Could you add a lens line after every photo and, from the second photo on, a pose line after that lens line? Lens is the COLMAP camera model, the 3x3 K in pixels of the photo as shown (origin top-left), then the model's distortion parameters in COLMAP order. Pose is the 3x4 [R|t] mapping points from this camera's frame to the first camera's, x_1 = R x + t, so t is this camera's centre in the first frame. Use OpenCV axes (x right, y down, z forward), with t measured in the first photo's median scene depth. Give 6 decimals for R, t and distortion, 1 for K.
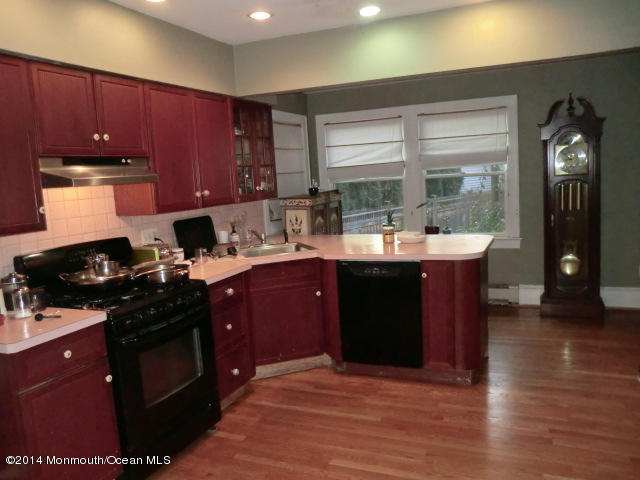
lens RADIAL K [[519.1, 0, 321.8], [0, 519.1, 243.4], [0, 0, 1]] dist [-0.063304, 0.064316]
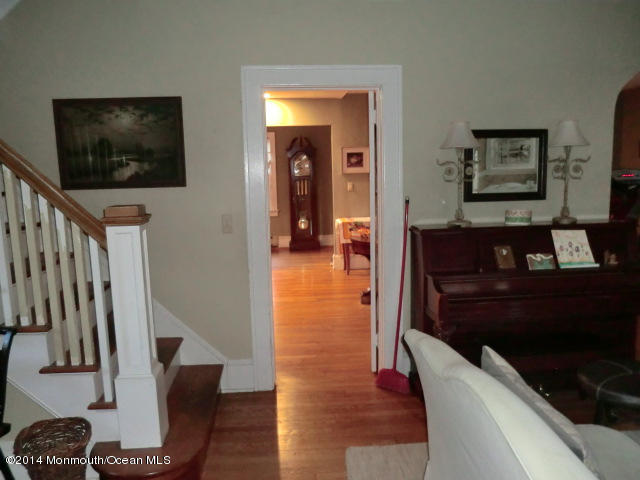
lens RADIAL K [[519.1, 0, 321.8], [0, 519.1, 243.4], [0, 0, 1]] dist [-0.063304, 0.064316]
pose [[0.877419, -0.034009, 0.478518, -0.379368], [0.038662, 0.999252, 0.000127, 0.117309], [-0.478165, 0.018390, 0.878078, -0.719827]]
